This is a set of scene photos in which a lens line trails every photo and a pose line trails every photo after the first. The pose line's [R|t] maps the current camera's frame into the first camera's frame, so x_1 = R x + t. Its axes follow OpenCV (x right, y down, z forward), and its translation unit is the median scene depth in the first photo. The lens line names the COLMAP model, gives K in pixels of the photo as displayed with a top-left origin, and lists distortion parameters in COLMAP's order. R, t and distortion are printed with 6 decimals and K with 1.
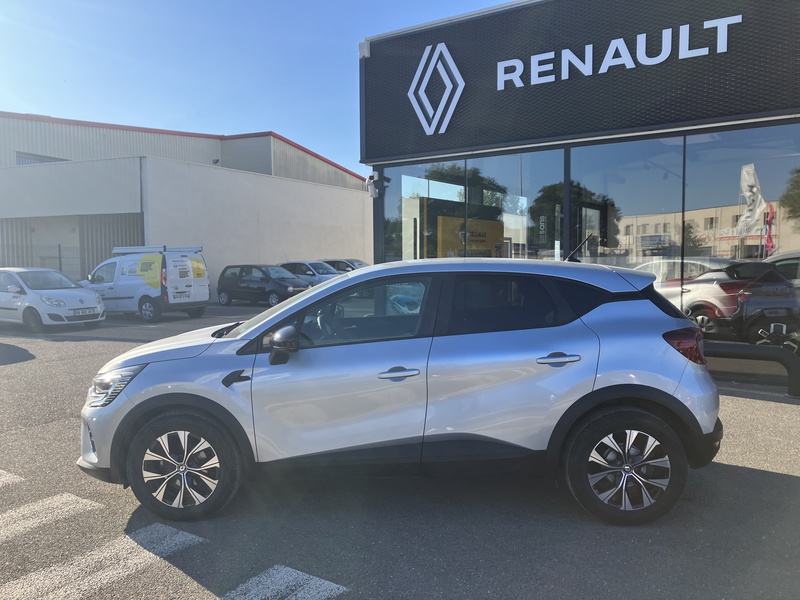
lens RADIAL K [[657.0, 0, 388.5], [0, 657.0, 303.9], [0, 0, 1]] dist [0.013205, 0.004801]
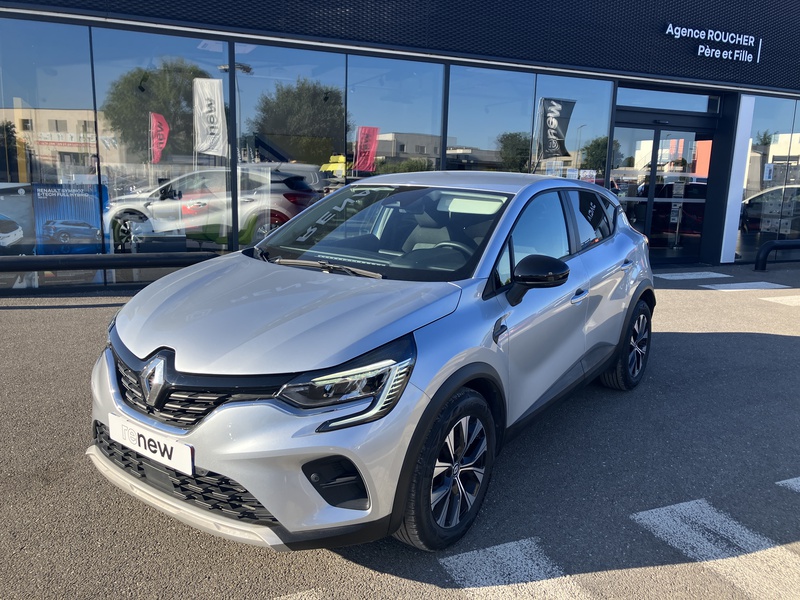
lens RADIAL K [[655.8, 0, 394.3], [0, 655.8, 300.8], [0, 0, 1]] dist [0.024009, -0.010524]
pose [[0.534253, -0.137287, 0.834102, -0.424281], [0.023909, 0.988783, 0.147432, -0.015216], [-0.844987, -0.058824, 0.531543, 0.325326]]
